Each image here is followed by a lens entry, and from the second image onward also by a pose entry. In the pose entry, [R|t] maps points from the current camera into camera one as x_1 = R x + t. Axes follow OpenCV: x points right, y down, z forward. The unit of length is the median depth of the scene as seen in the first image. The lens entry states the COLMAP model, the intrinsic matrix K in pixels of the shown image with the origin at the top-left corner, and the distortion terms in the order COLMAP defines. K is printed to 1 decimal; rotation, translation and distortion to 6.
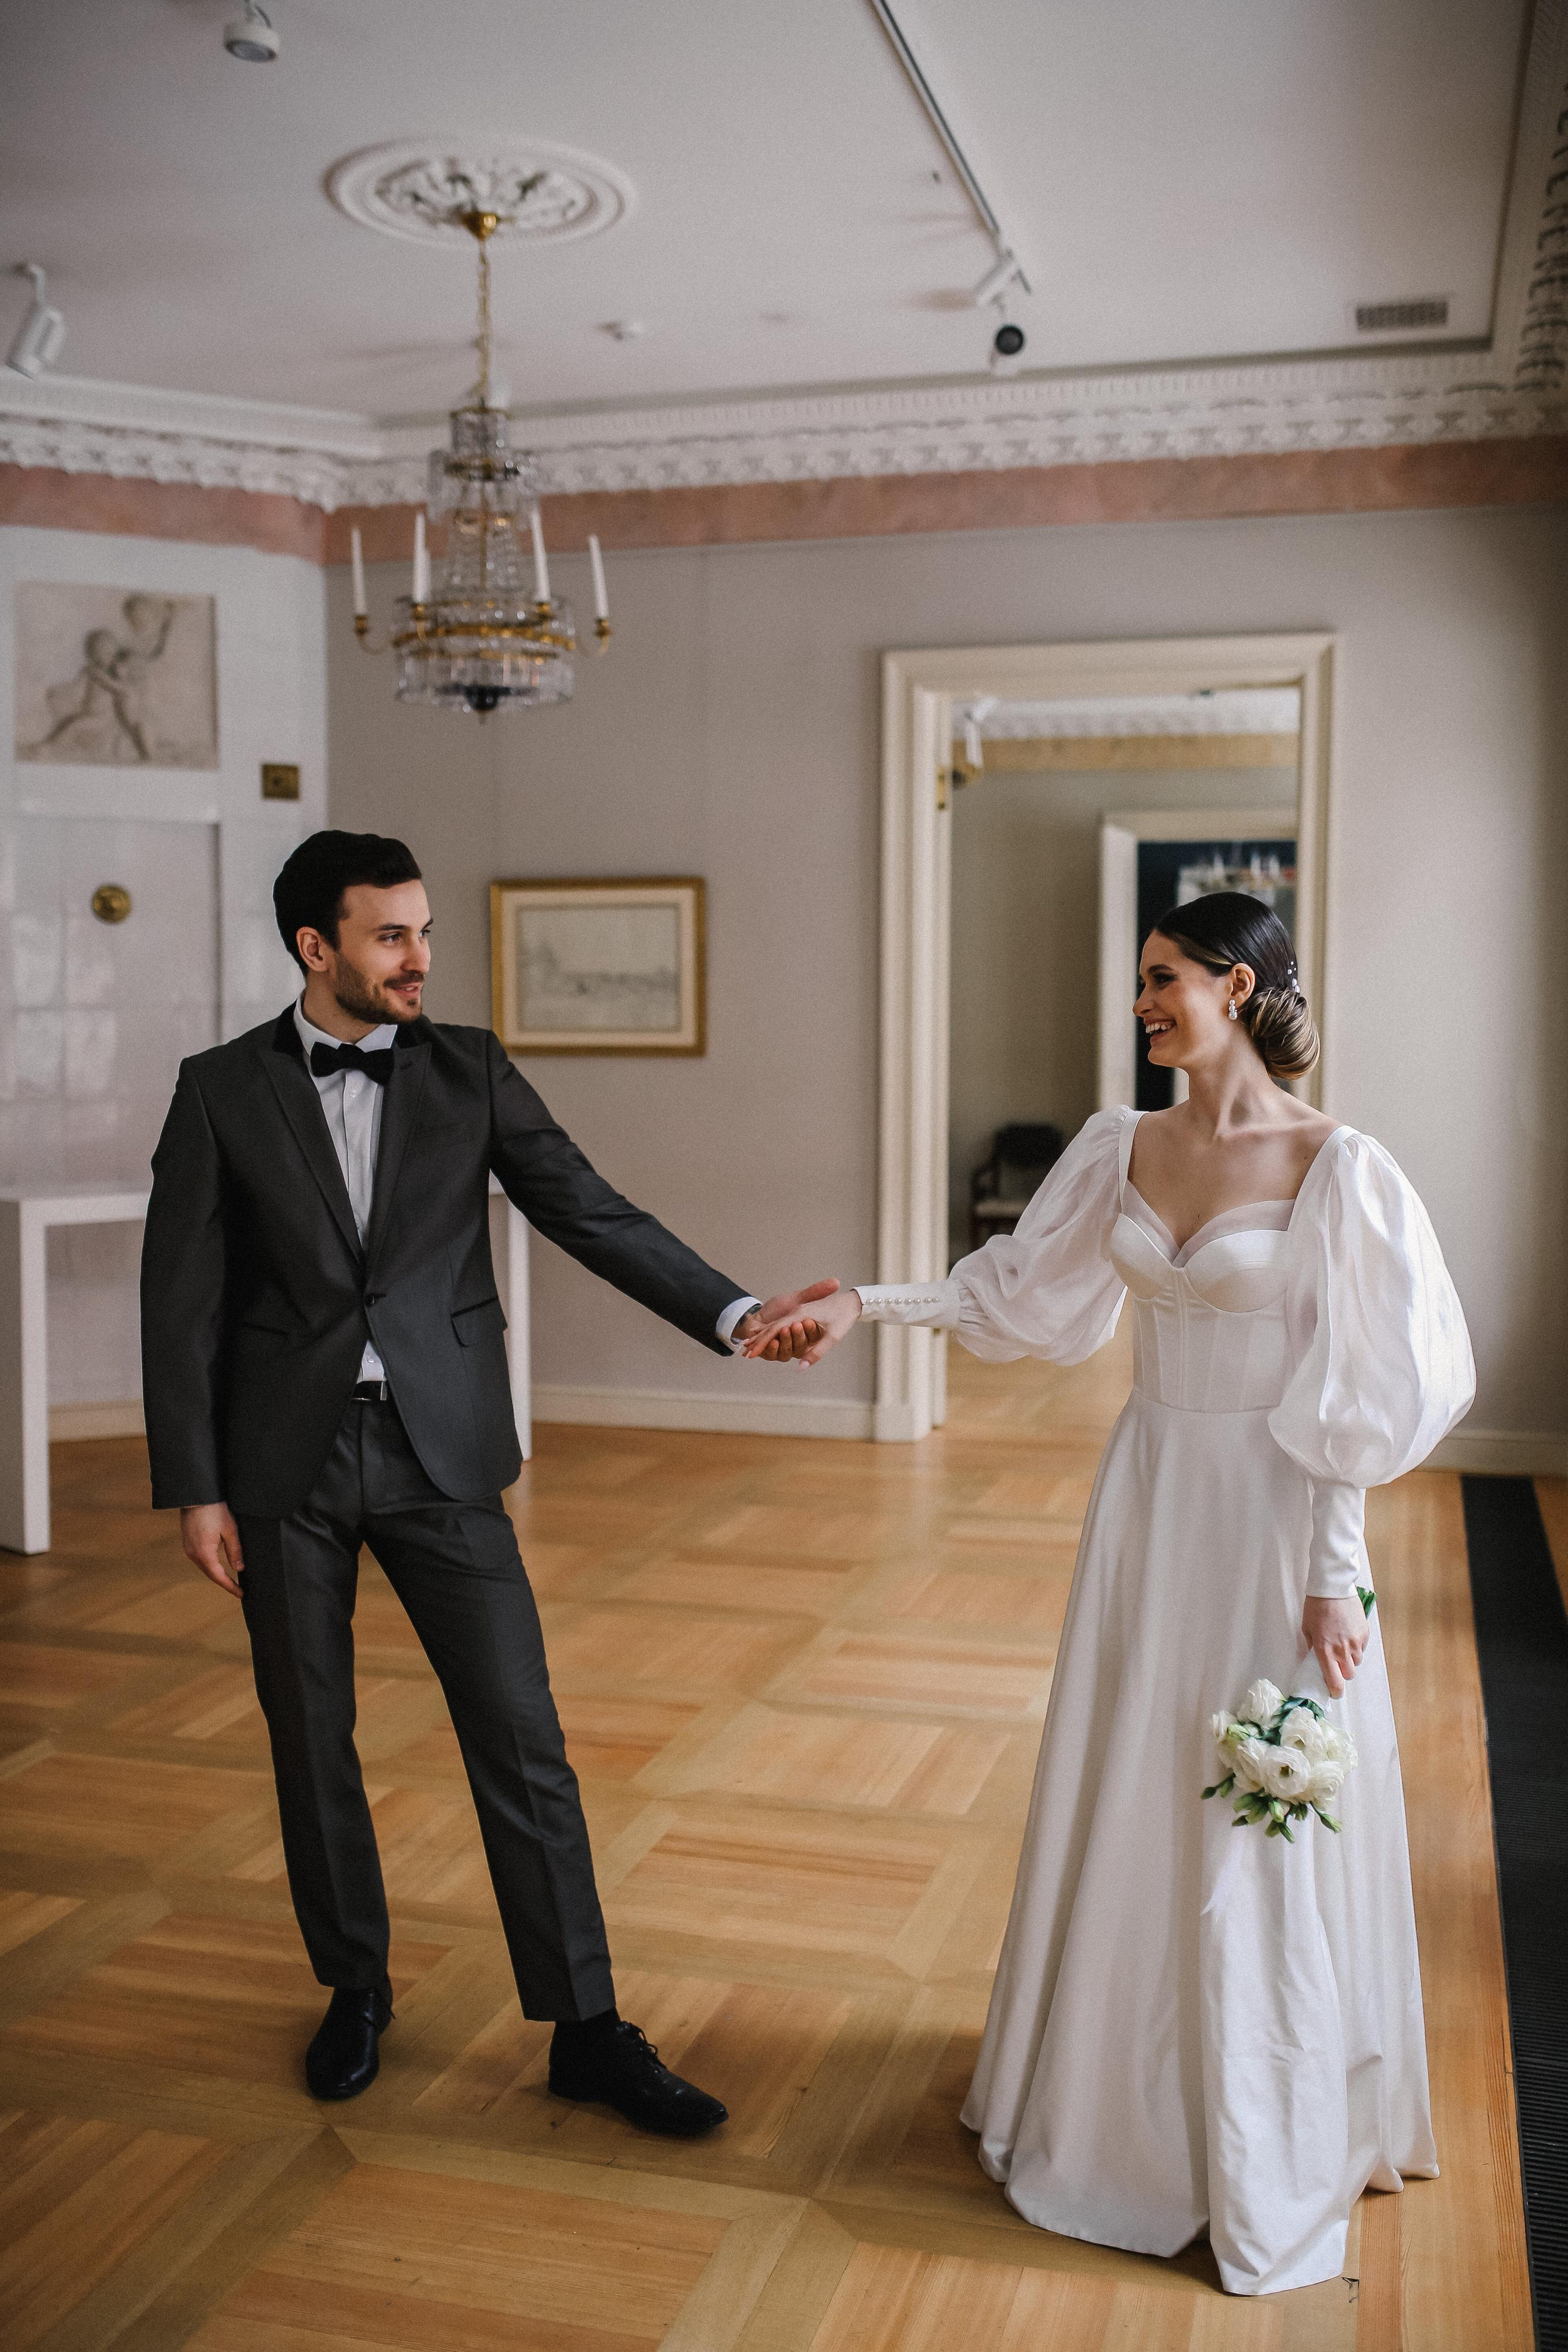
lens RADIAL K [[2273.8, 0, 784.0], [0, 2273.8, 1176.0], [0, 0, 1]] dist [-0.064601, 0.112928]
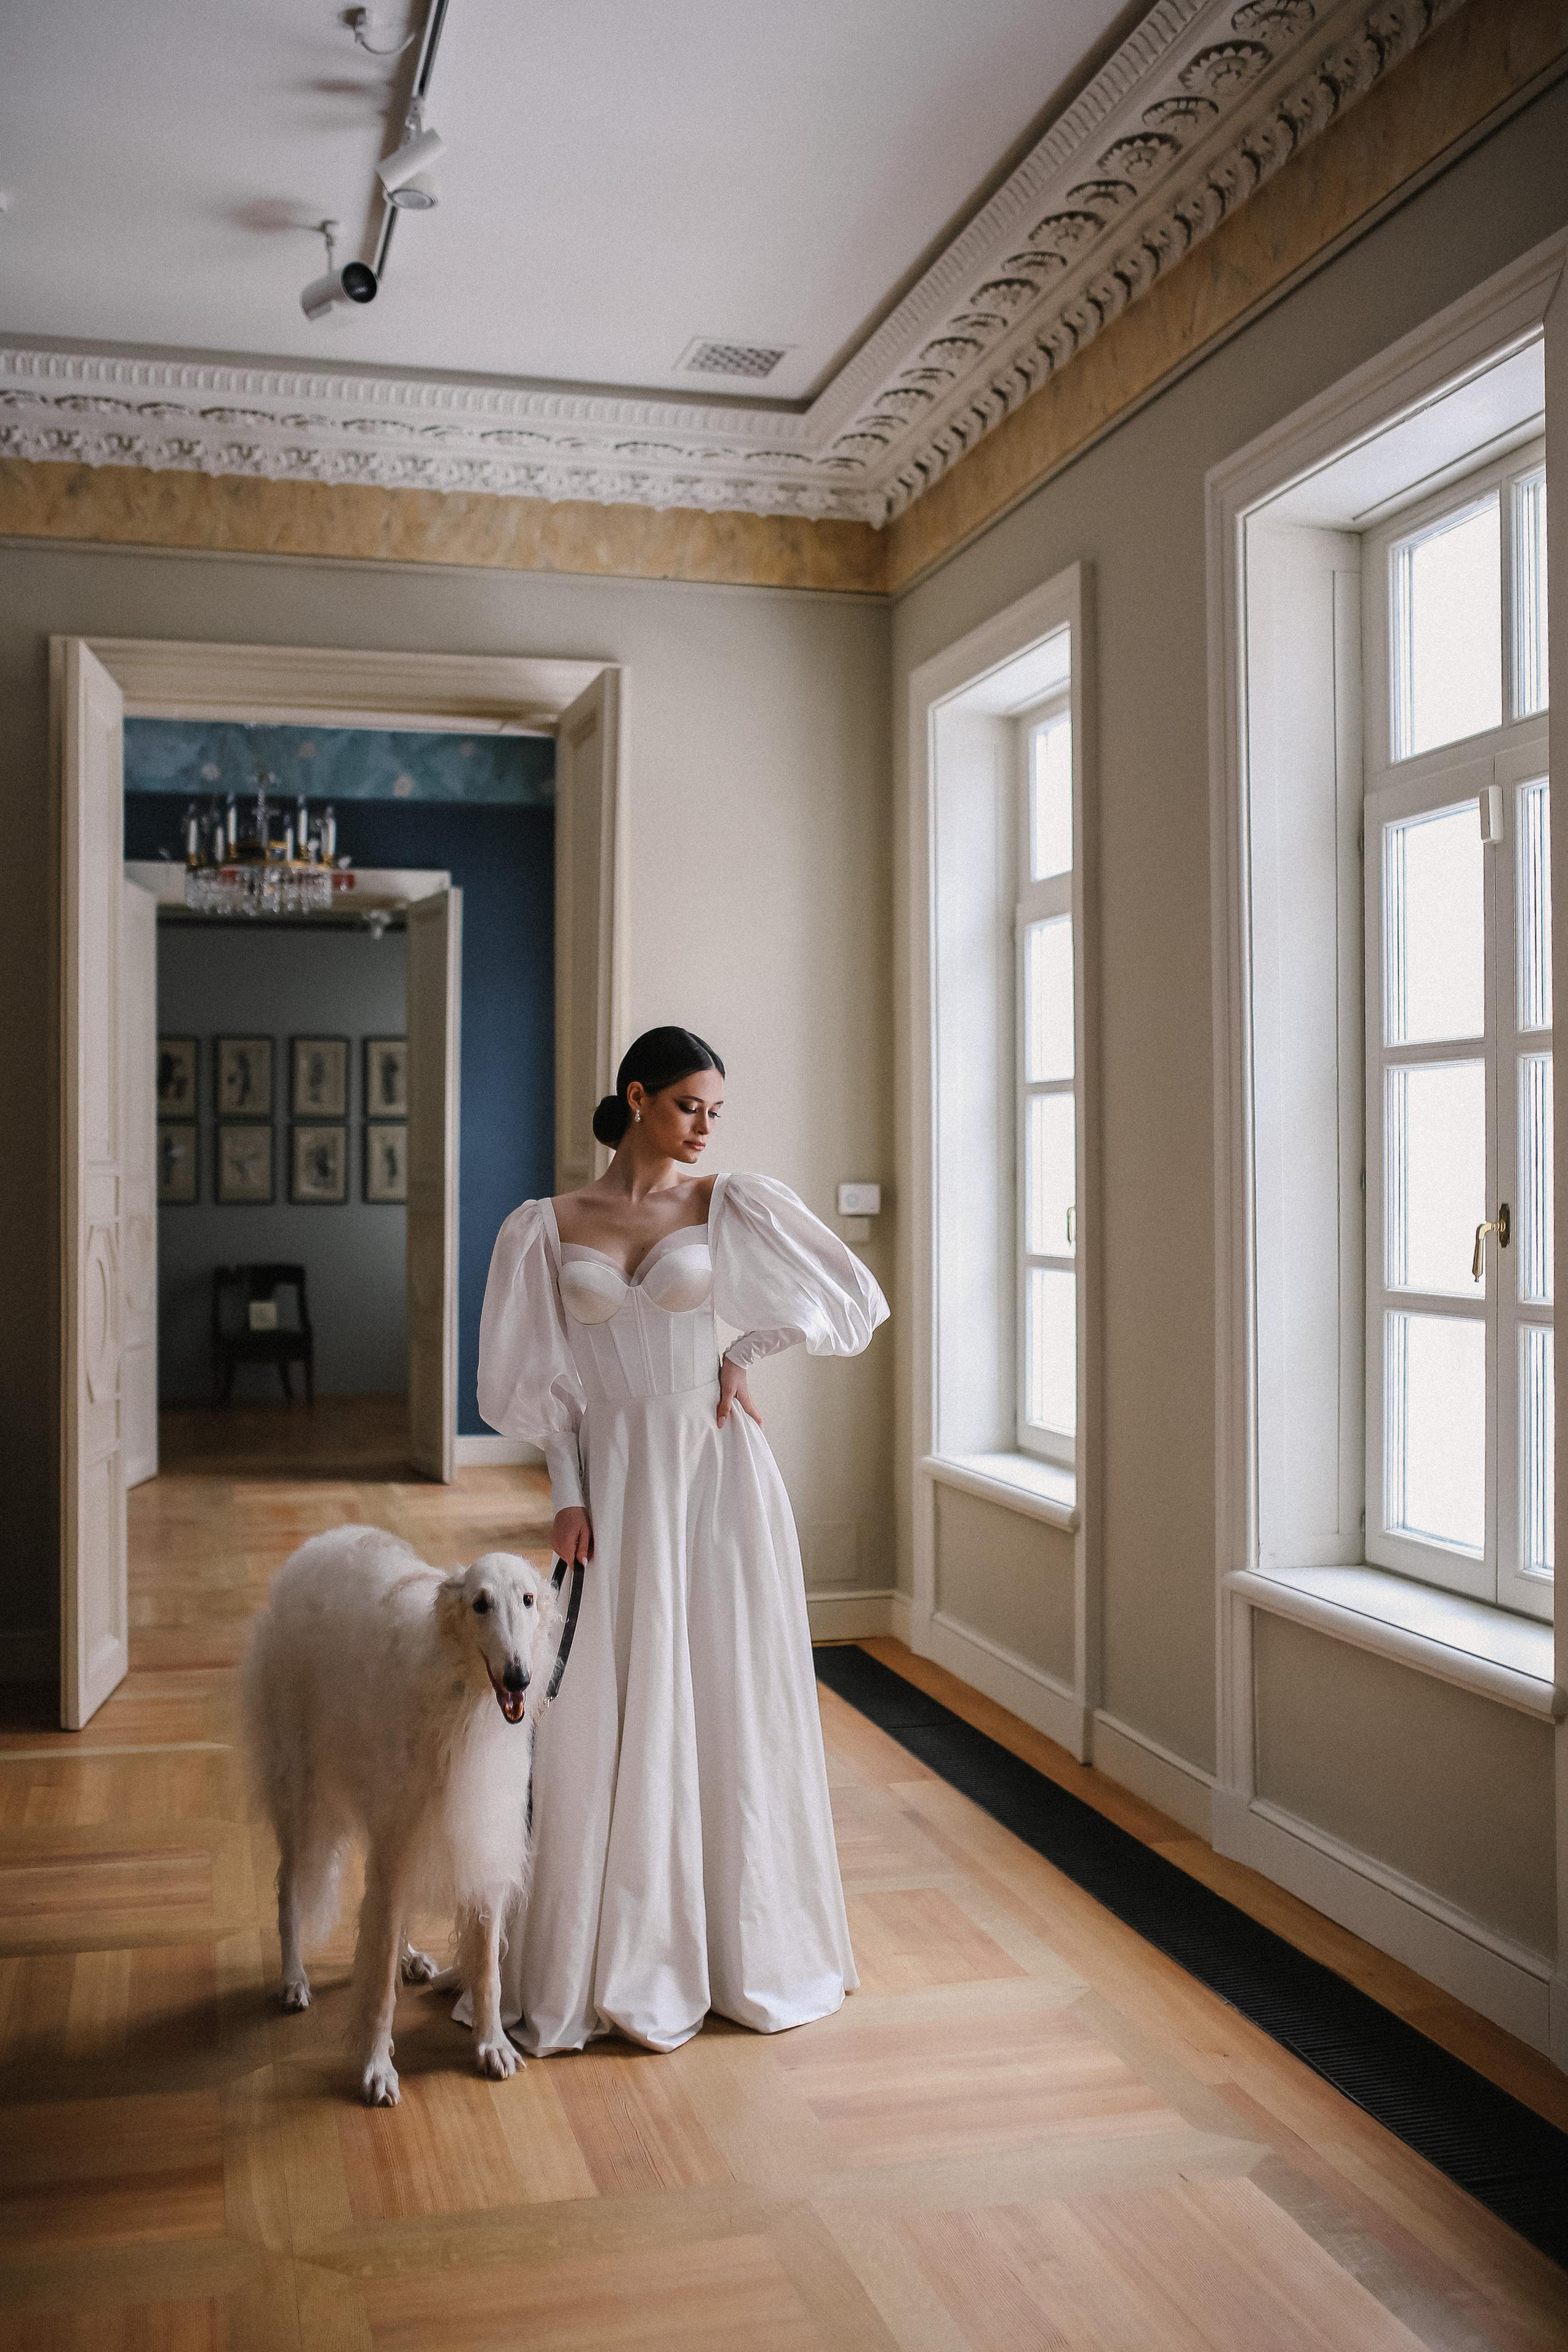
lens RADIAL K [[2330.0, 0, 779.6], [0, 2330.0, 1178.0], [0, 0, 1]] dist [-0.063170, 0.104858]
pose [[0.864405, -0.004623, 0.502775, 0.068950], [0.036155, 0.997941, -0.052984, -0.049036], [-0.501495, 0.063978, 0.862792, 1.004043]]
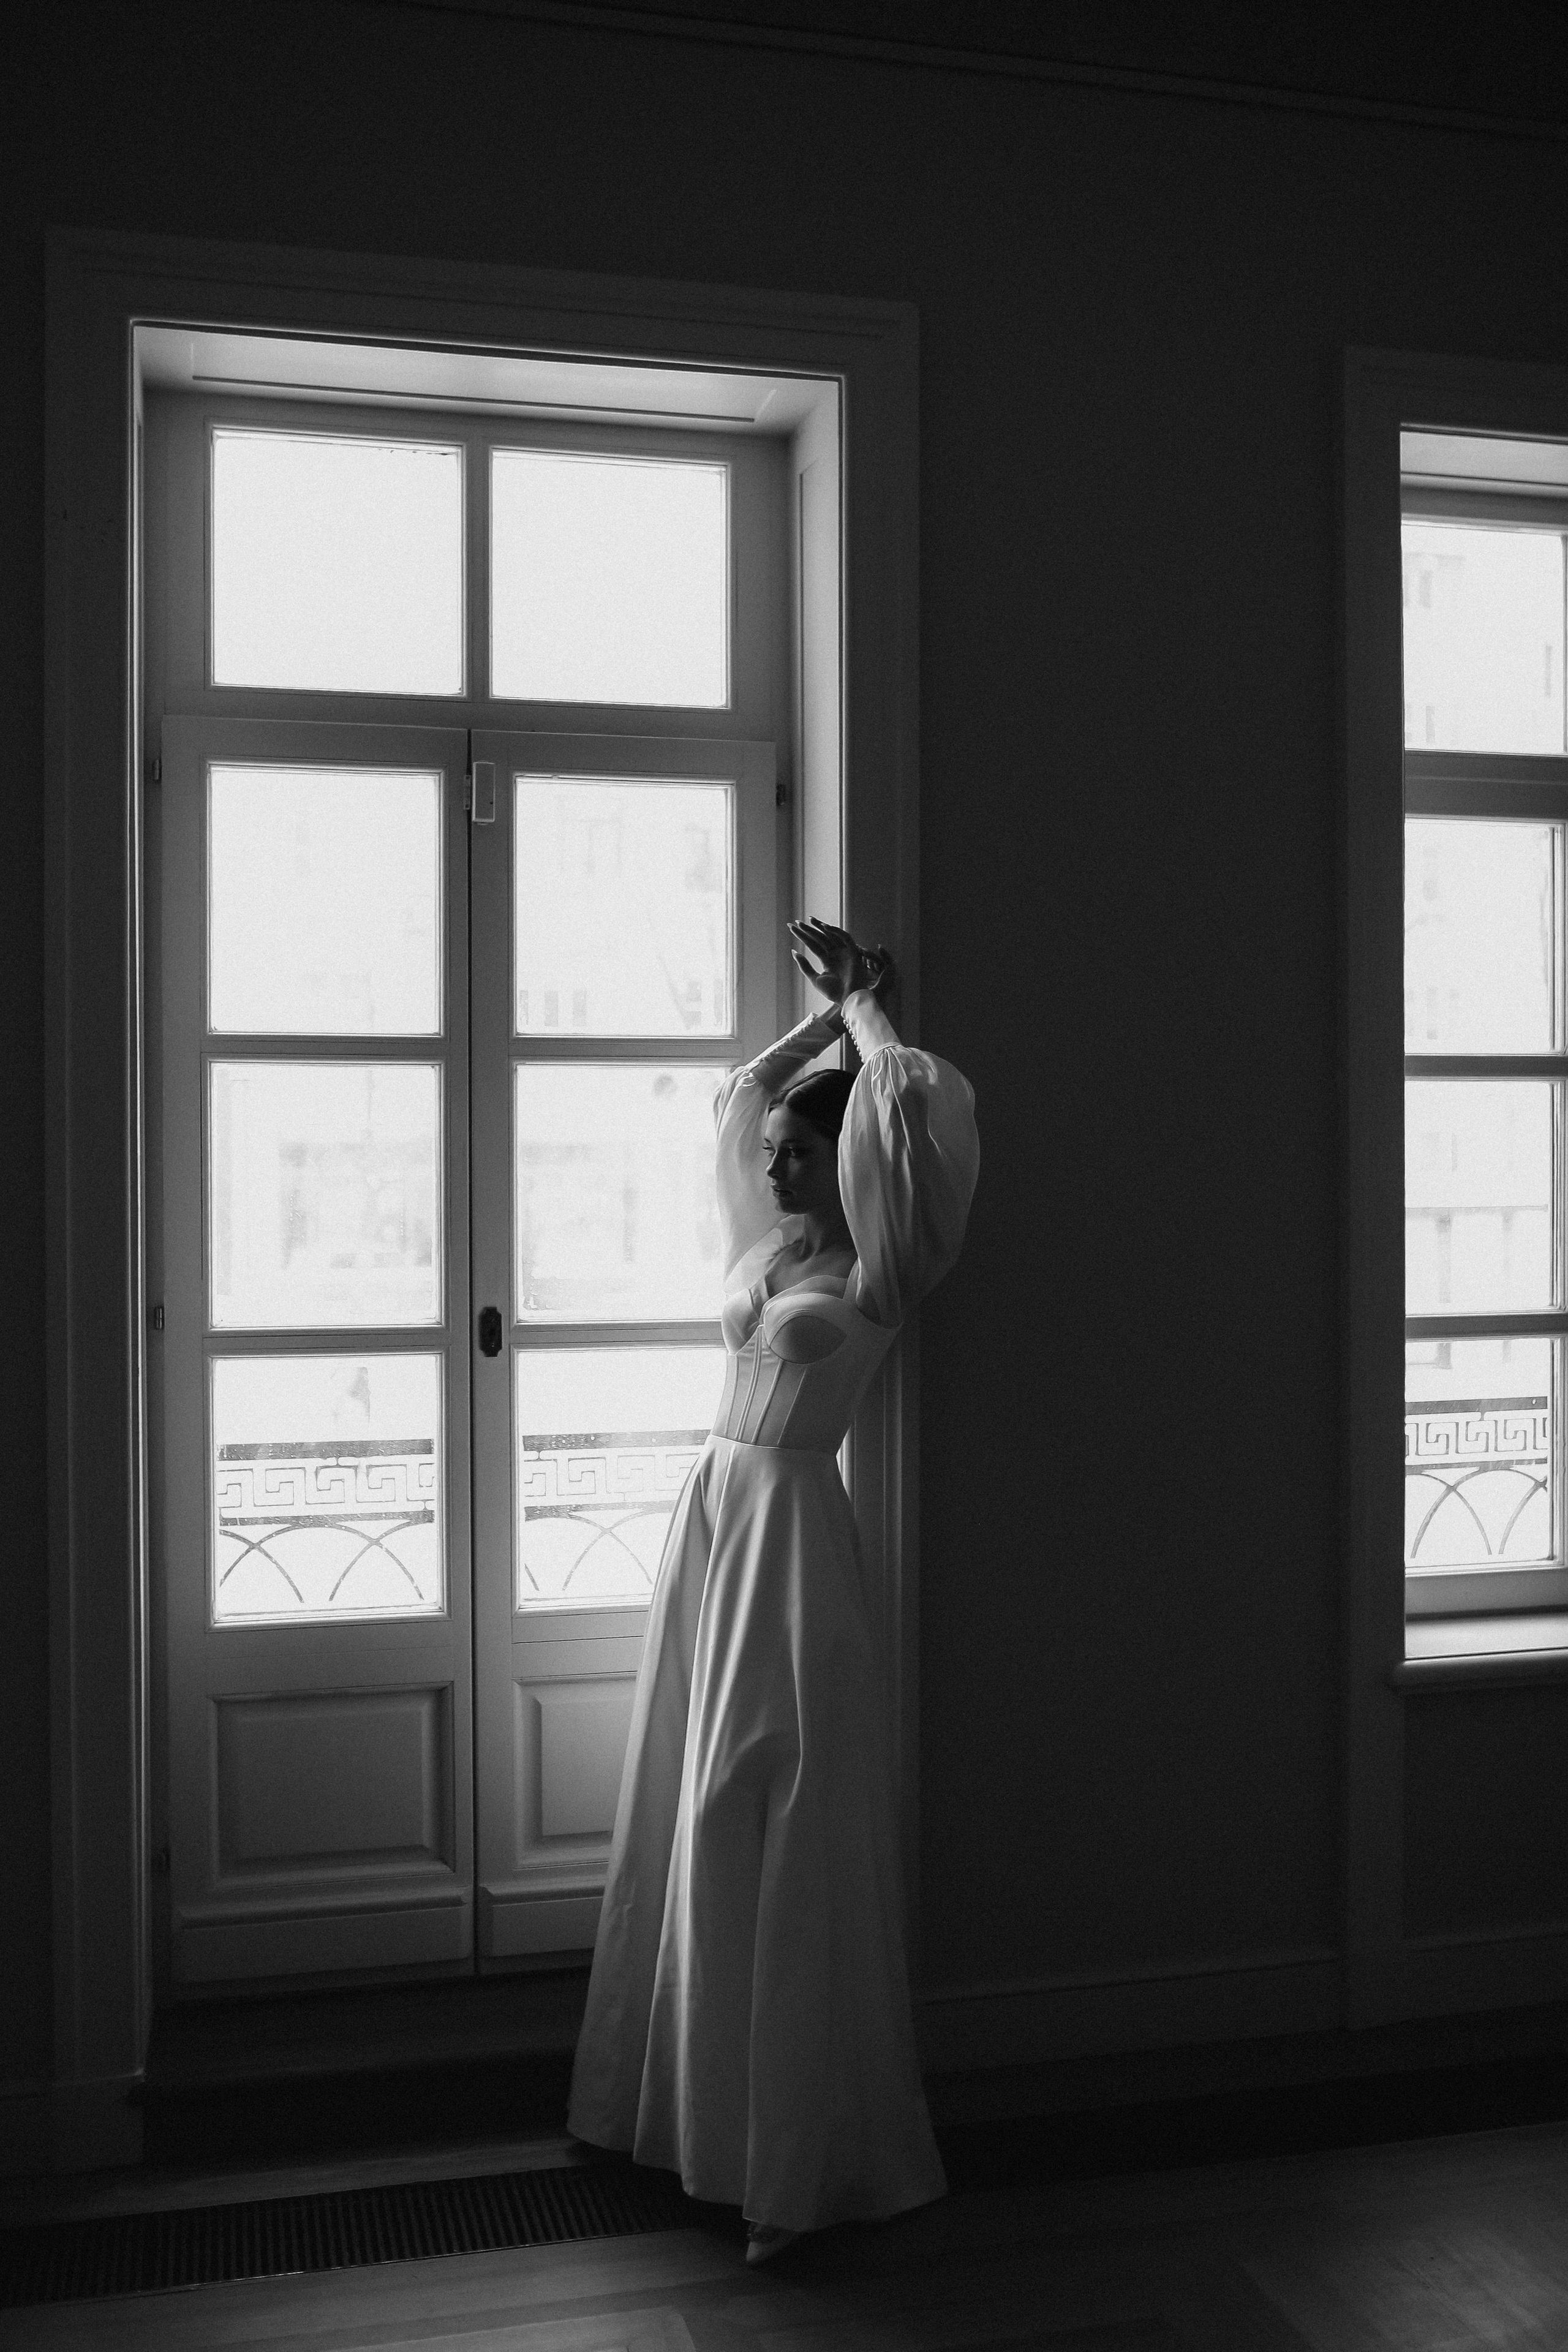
lens RADIAL K [[2157.4, 0, 739.3], [0, 2157.4, 1172.7], [0, 0, 1]] dist [-0.057407, 0.000239]
pose [[-0.488748, -0.027143, 0.872003, 0.052106], [0.051581, 0.996868, 0.059940, -0.100671], [-0.870899, 0.074274, -0.485817, 1.563232]]
